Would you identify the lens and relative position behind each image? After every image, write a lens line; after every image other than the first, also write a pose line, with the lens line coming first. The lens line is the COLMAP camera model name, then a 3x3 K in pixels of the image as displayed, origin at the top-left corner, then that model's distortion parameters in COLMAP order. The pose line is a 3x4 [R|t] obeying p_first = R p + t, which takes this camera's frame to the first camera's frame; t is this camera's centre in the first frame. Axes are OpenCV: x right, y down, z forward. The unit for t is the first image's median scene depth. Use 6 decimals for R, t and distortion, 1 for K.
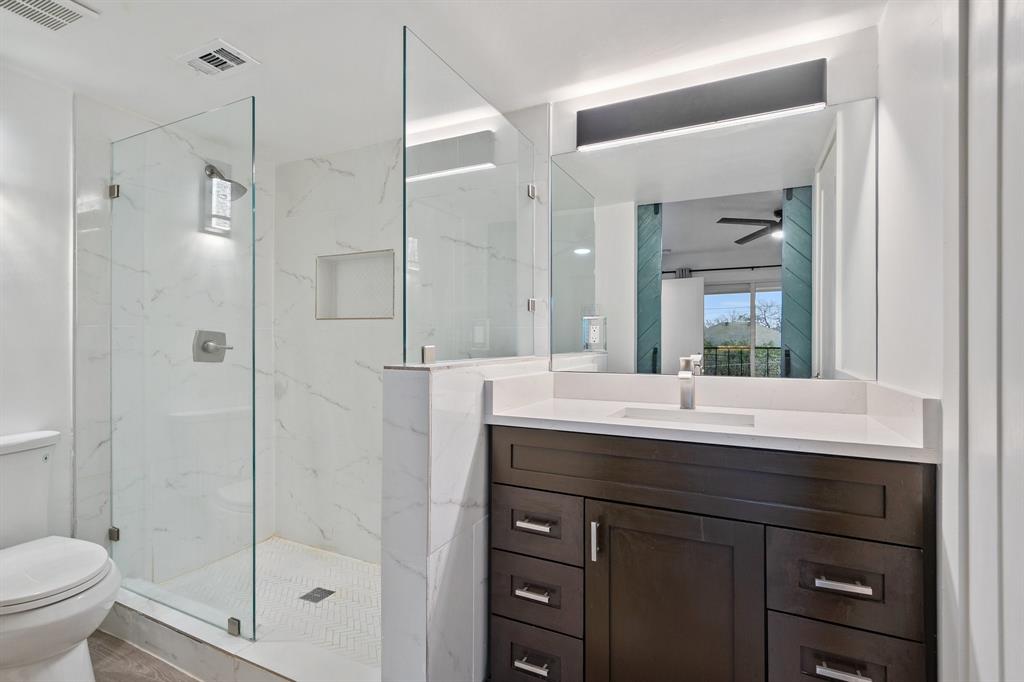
lens RADIAL K [[470.3, 0, 510.7], [0, 470.3, 338.2], [0, 0, 1]] dist [-0.005277, -0.000147]
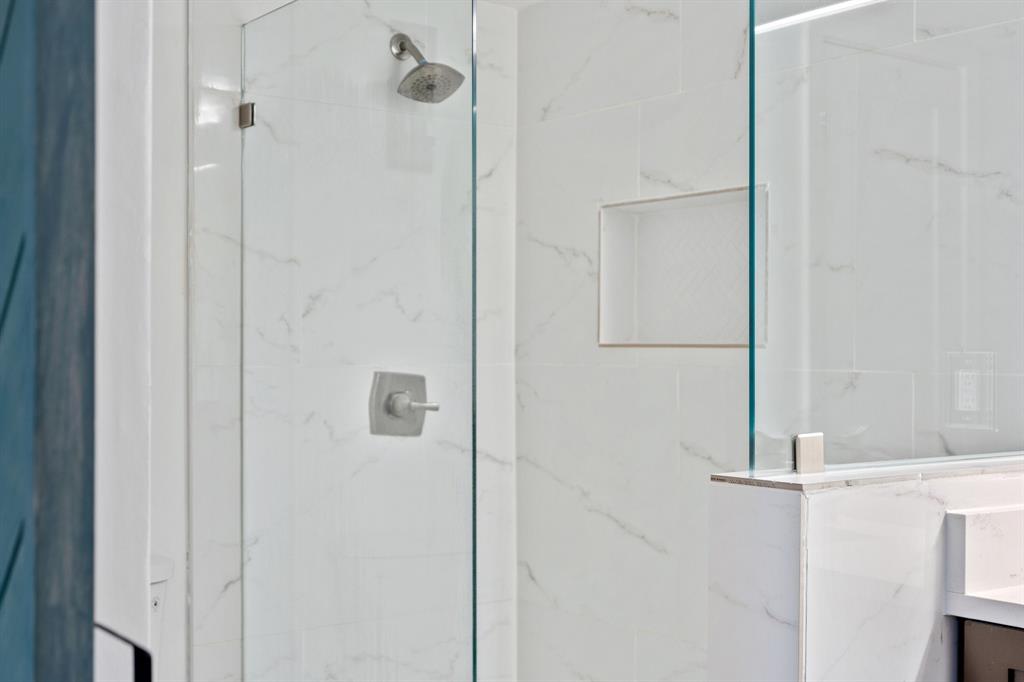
lens RADIAL K [[1272.4, 0, 505.3], [0, 1272.4, 350.0], [0, 0, 1]] dist [-0.002950, 0.000000]
pose [[0.886145, -0.002731, -0.463400, 0.088996], [0.000262, 0.999985, -0.005391, -0.037182], [0.463408, 0.004655, 0.886133, -0.151146]]
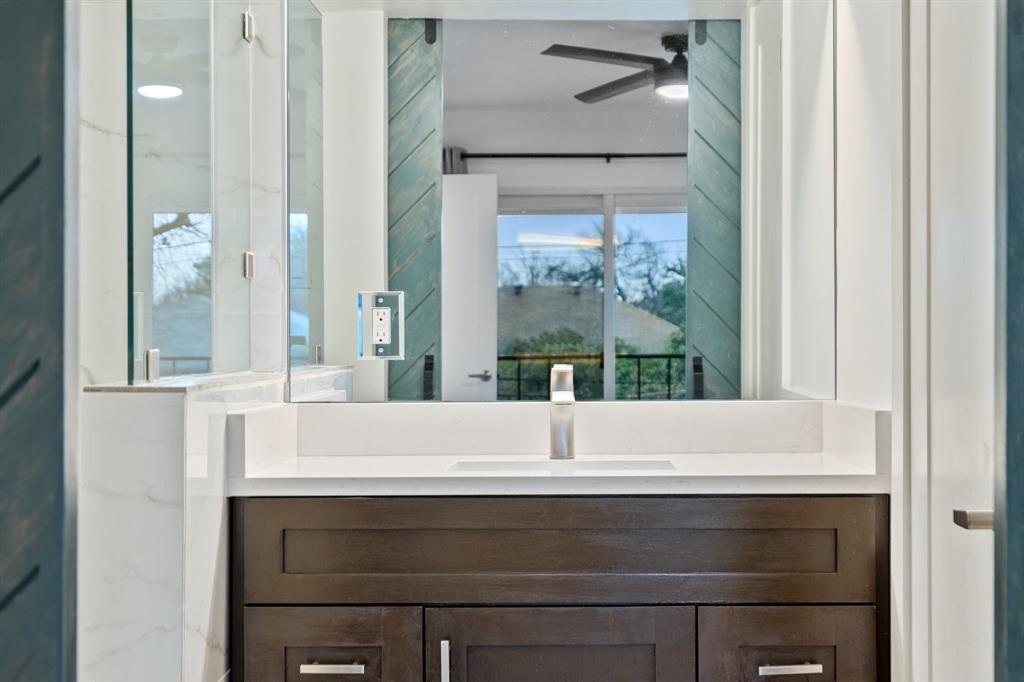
lens RADIAL K [[1515.4, 0, 510.0], [0, 1515.4, 336.5], [0, 0, 1]] dist [-0.033608, 0.000000]
pose [[0.909883, -0.002982, 0.414854, -0.333330], [0.001722, 0.999993, 0.003413, -0.002358], [-0.414861, -0.002391, 0.909882, -0.482288]]
